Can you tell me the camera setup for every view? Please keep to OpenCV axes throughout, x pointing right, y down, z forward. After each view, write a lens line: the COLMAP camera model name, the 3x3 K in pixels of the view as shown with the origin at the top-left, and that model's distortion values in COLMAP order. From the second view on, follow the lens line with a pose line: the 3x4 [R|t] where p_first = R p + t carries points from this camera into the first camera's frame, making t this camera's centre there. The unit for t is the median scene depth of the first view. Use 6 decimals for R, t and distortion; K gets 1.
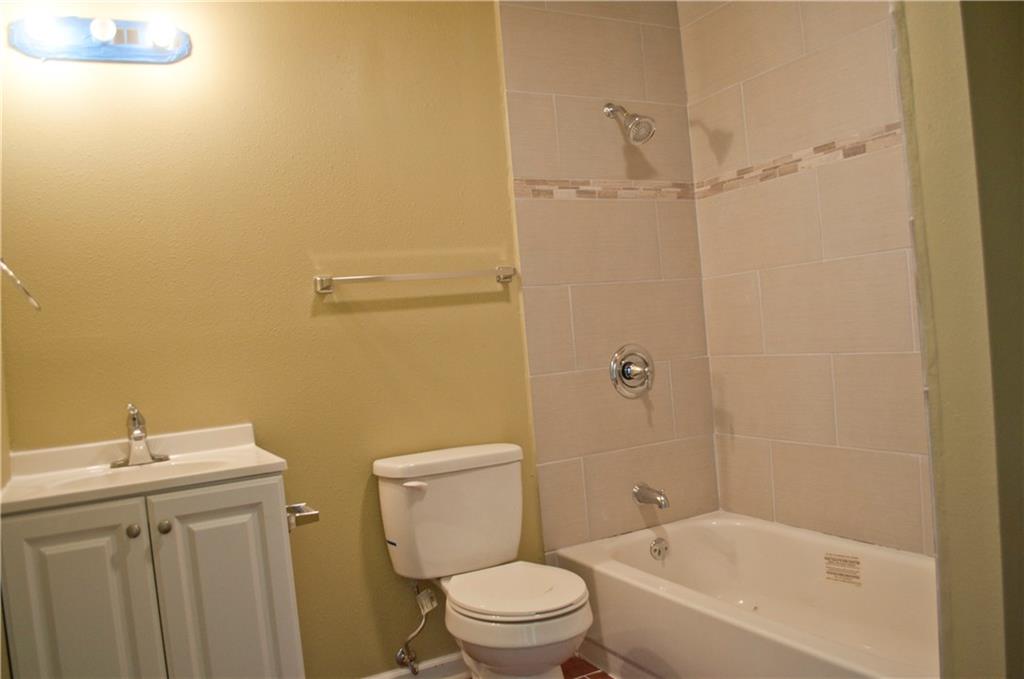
lens RADIAL K [[809.4, 0, 513.1], [0, 809.4, 335.6], [0, 0, 1]] dist [-0.066860, -0.016142]
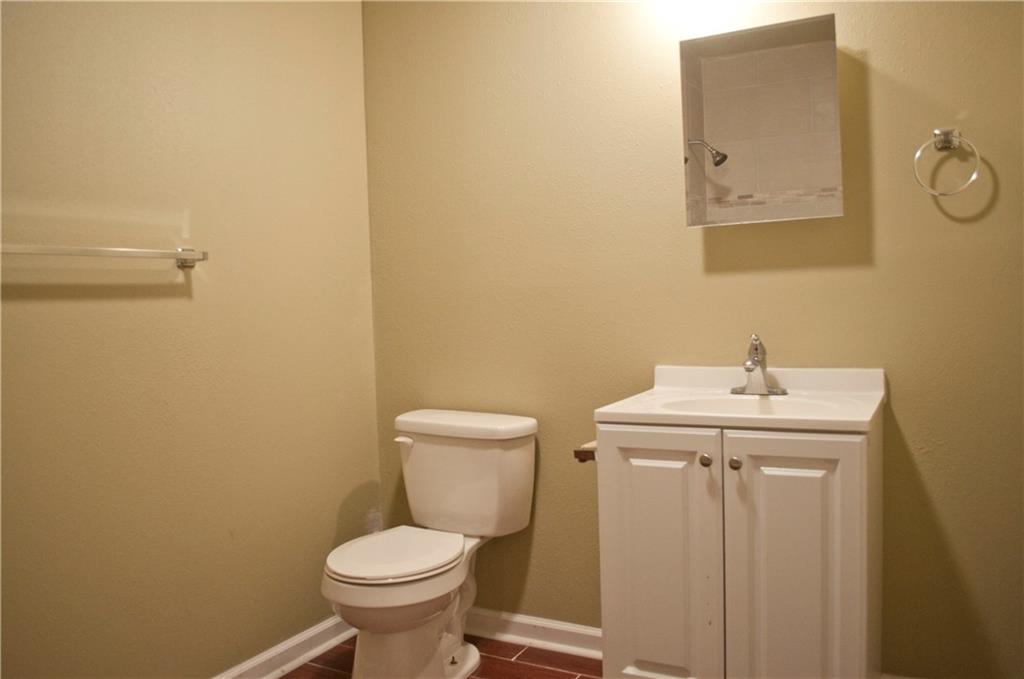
lens RADIAL K [[809.4, 0, 516.6], [0, 809.4, 338.2], [0, 0, 1]] dist [-0.066860, -0.016142]
pose [[0.561960, 0.113467, -0.819345, 0.181602], [-0.023456, 0.992334, 0.121336, -0.023695], [0.826832, -0.048967, 0.560314, 0.202383]]
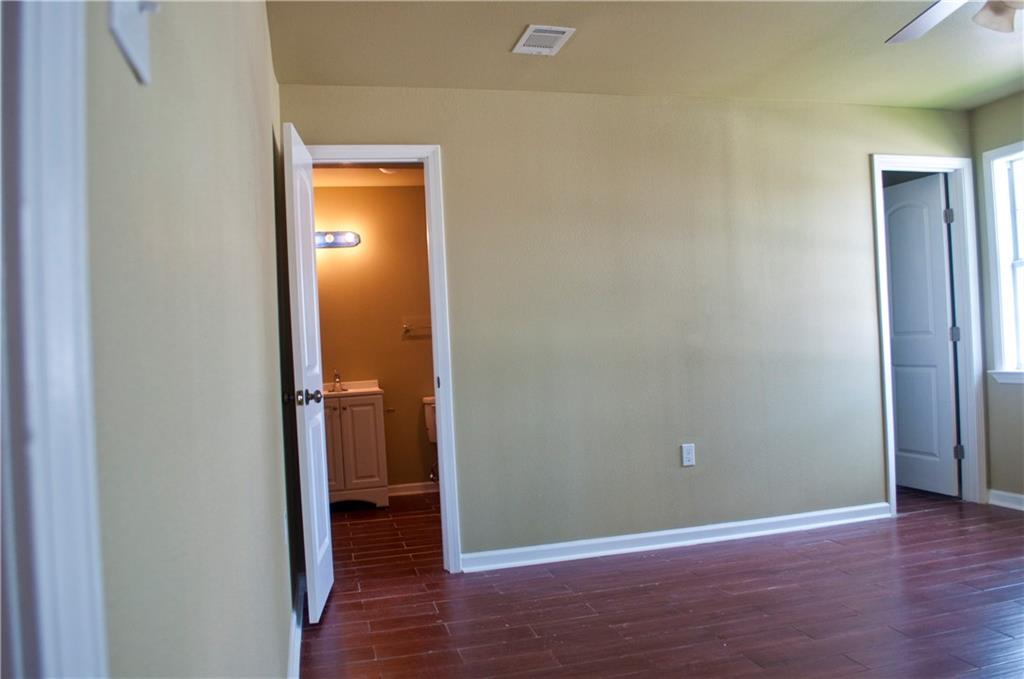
lens RADIAL K [[809.4, 0, 515.3], [0, 809.4, 344.8], [0, 0, 1]] dist [-0.066860, -0.016142]
pose [[0.973790, 0.033955, -0.224900, 0.838629], [-0.032438, 0.999419, 0.010441, -0.060227], [0.225123, -0.002872, 0.974326, -1.766462]]
